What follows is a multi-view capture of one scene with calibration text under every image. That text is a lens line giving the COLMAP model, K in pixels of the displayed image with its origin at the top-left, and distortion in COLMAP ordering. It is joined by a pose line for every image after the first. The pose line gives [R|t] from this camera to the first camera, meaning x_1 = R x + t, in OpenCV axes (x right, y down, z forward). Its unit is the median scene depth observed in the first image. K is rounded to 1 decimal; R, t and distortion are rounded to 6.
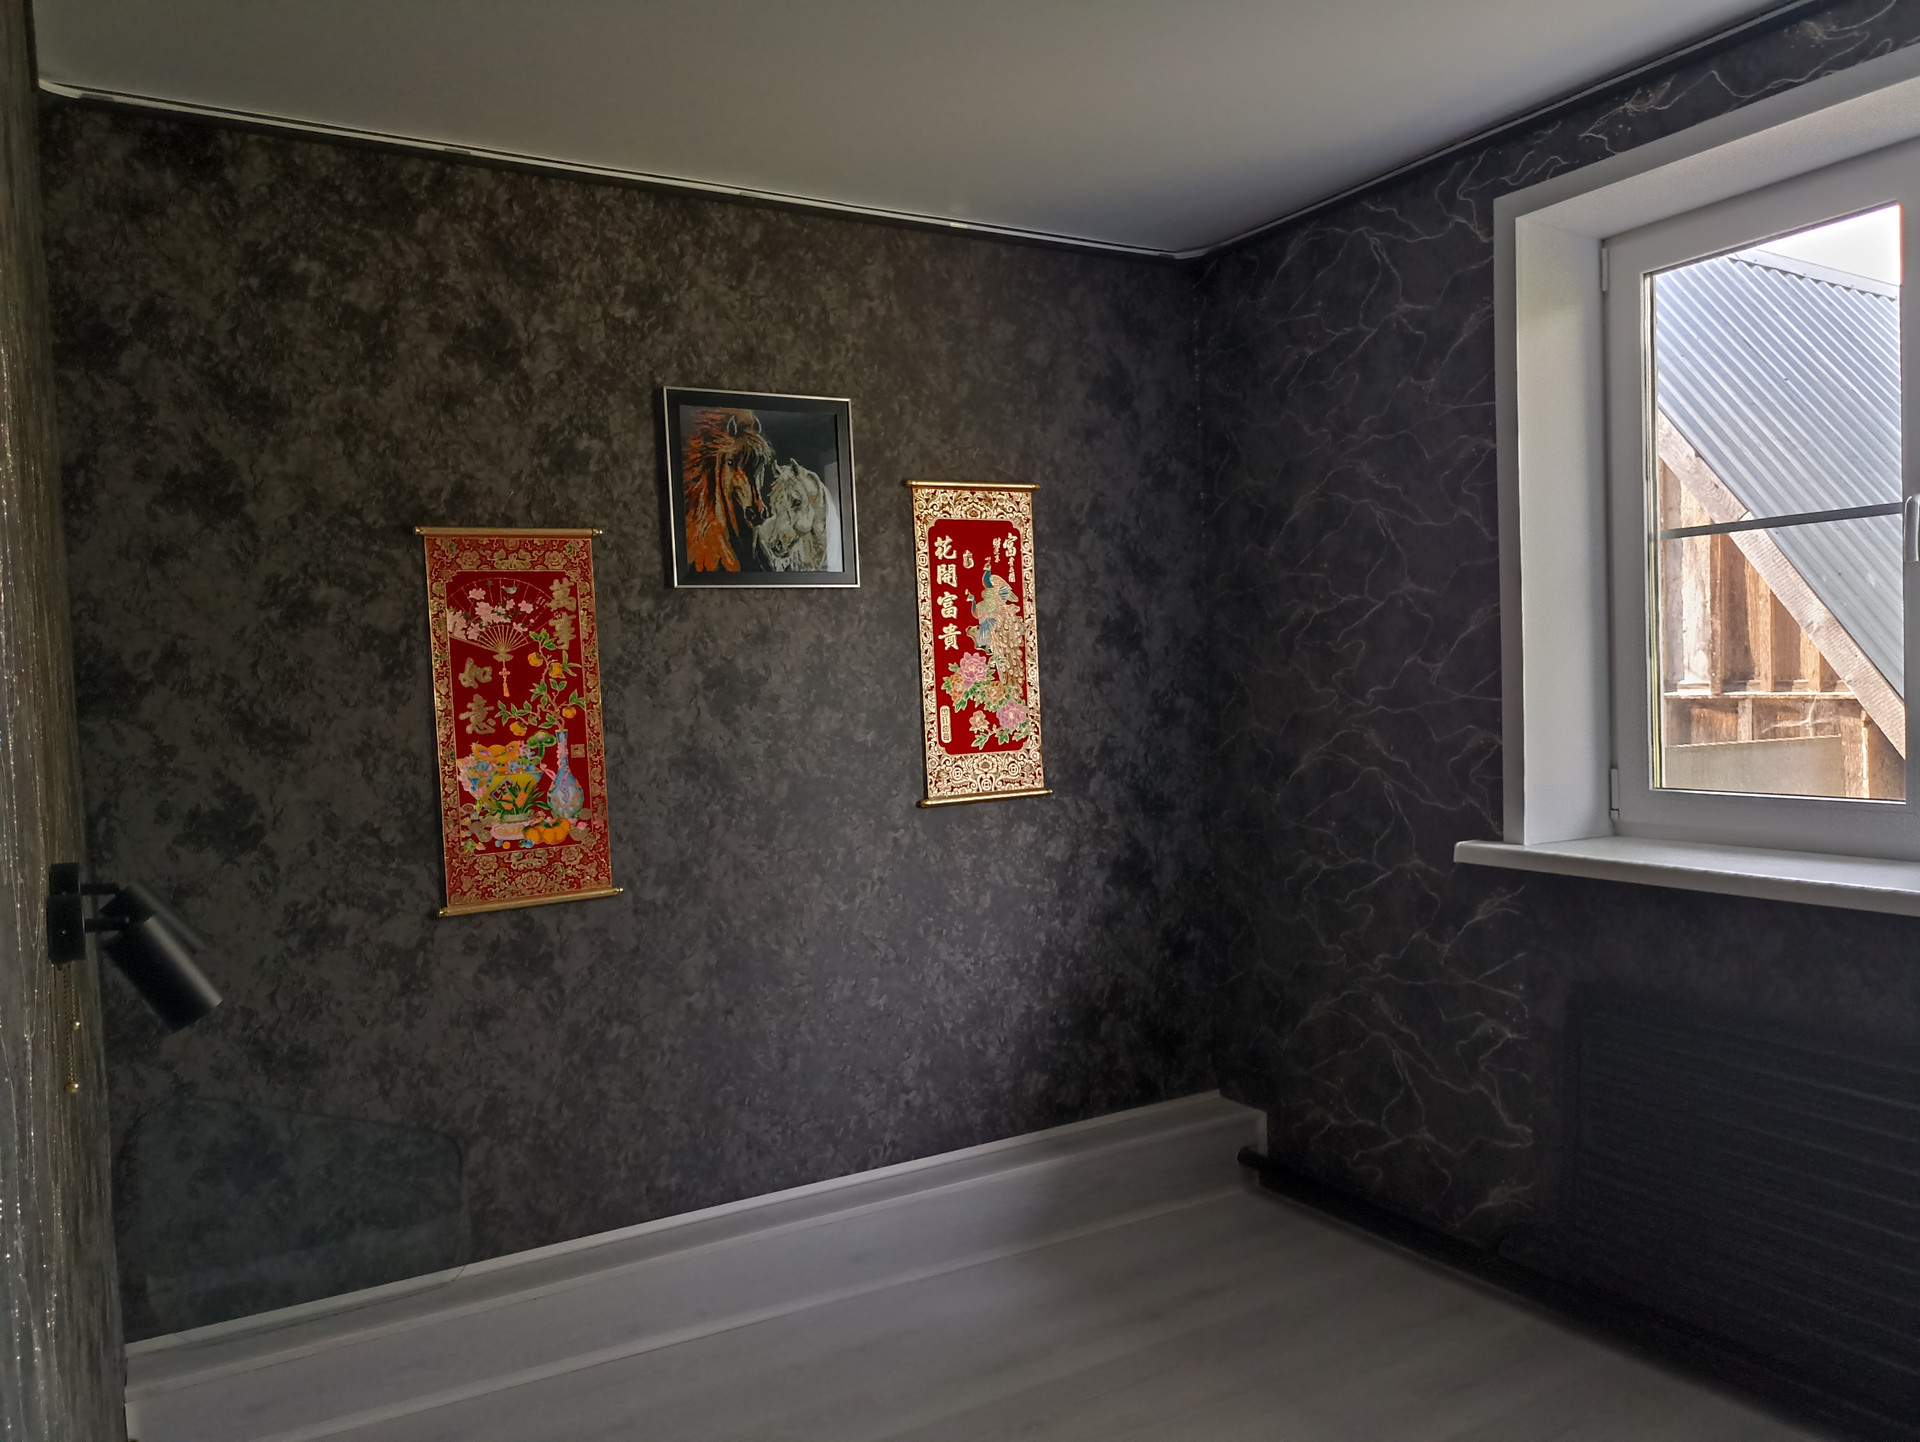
lens RADIAL K [[1420.7, 0, 954.2], [0, 1420.7, 733.0], [0, 0, 1]] dist [0.039454, -0.038804]
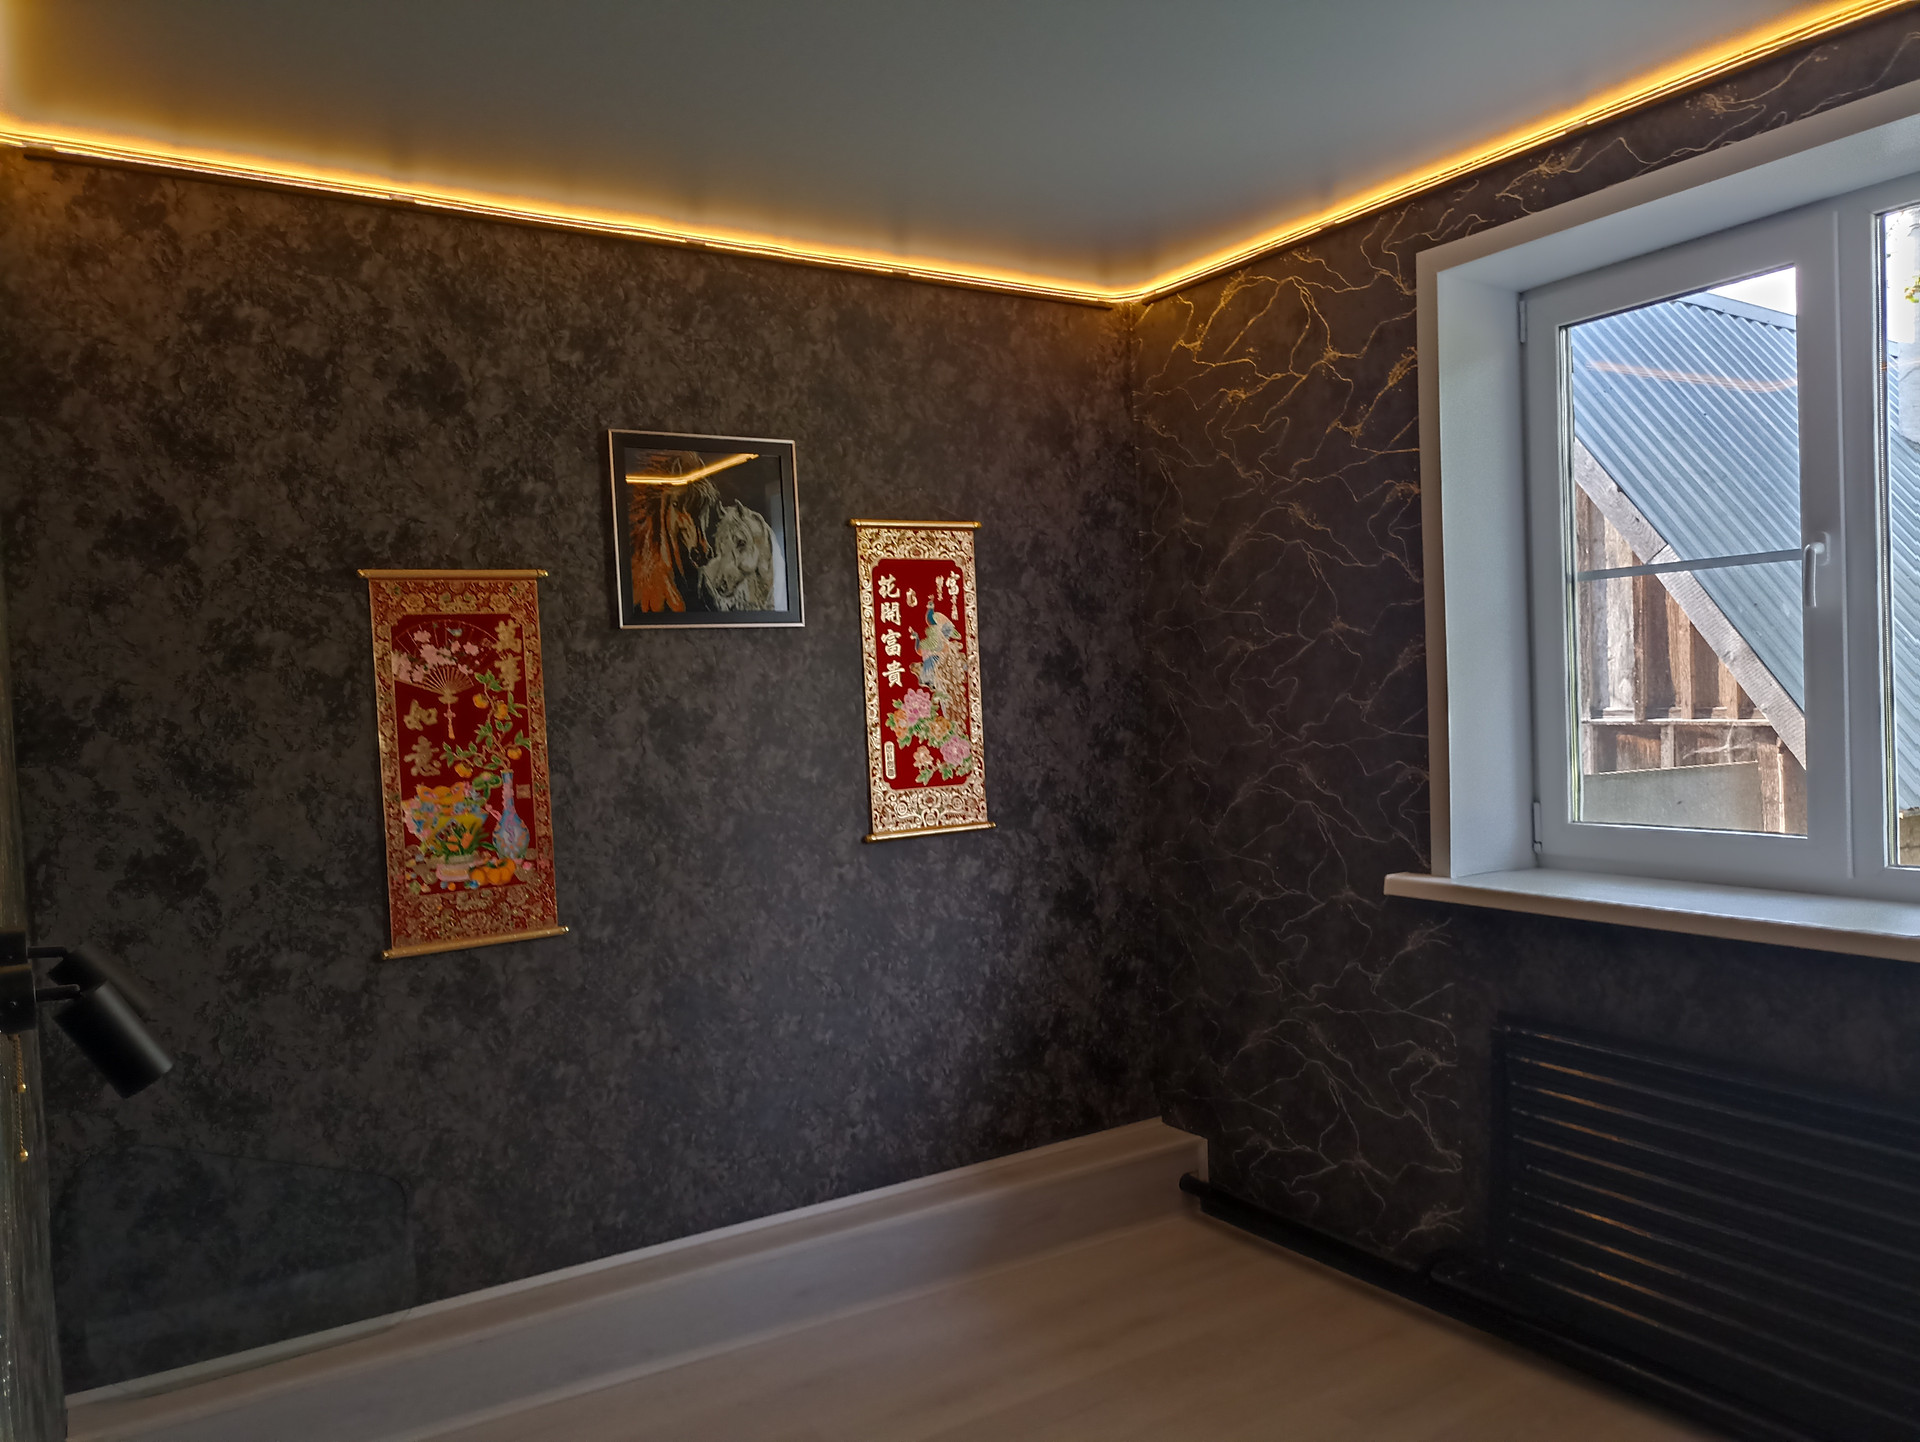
lens RADIAL K [[1420.7, 0, 953.5], [0, 1420.7, 731.7], [0, 0, 1]] dist [0.039454, -0.038804]
pose [[0.999346, -0.004588, 0.035857, 0.003090], [0.005052, 0.999905, -0.012840, -0.013879], [-0.035795, 0.013012, 0.999274, -0.016175]]
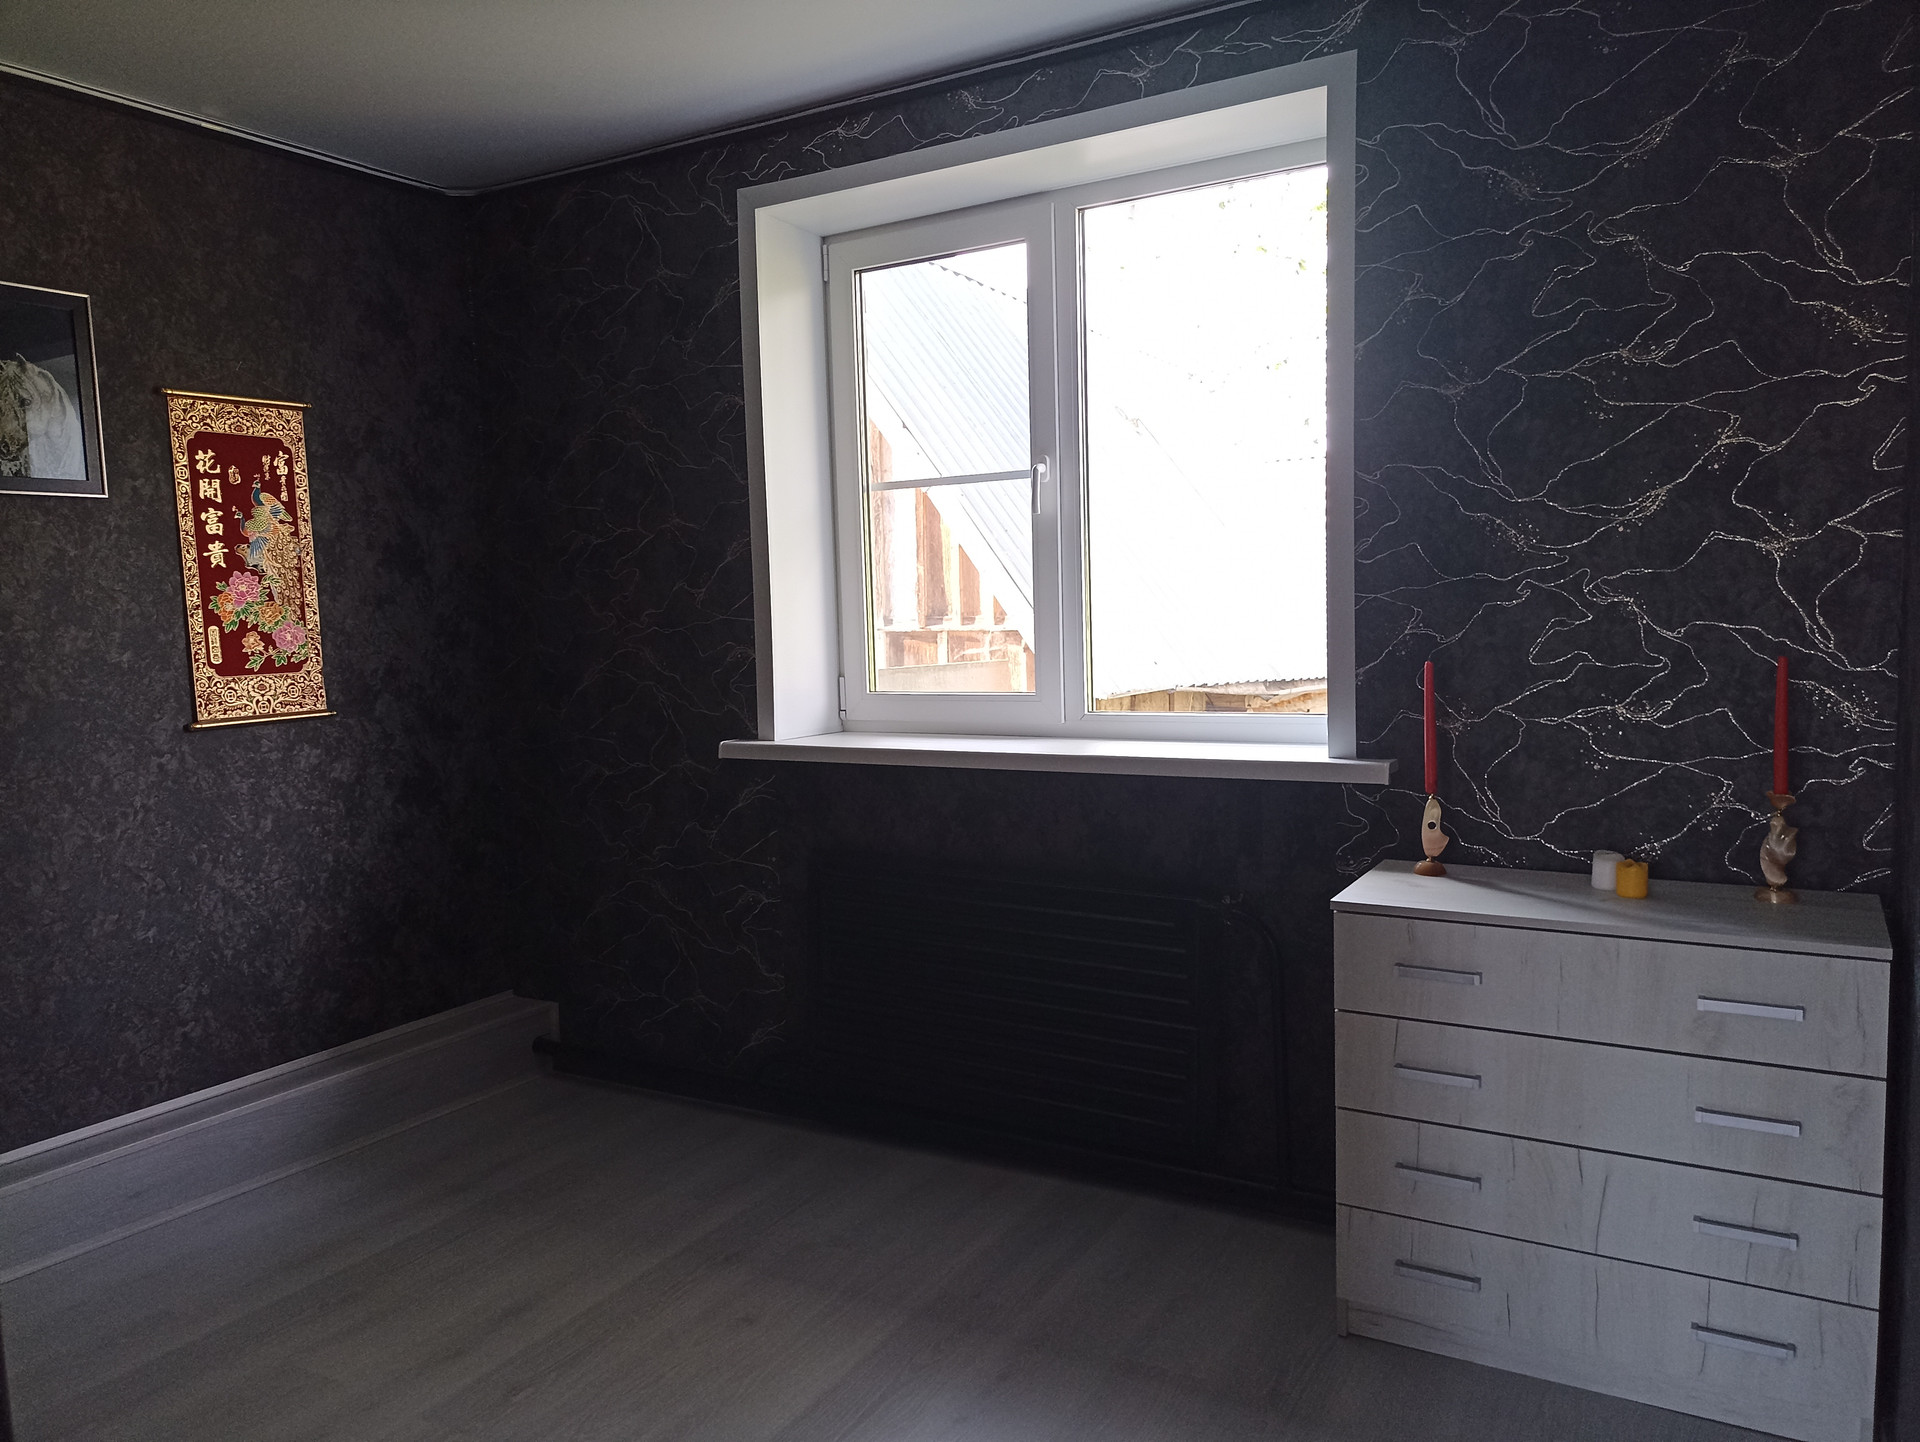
lens RADIAL K [[1420.7, 0, 951.7], [0, 1420.7, 724.0], [0, 0, 1]] dist [0.039454, -0.038804]
pose [[0.876420, -0.029430, 0.480647, -0.038046], [0.015790, 0.999350, 0.032398, 0.024928], [-0.481289, -0.020805, 0.876315, -0.102312]]
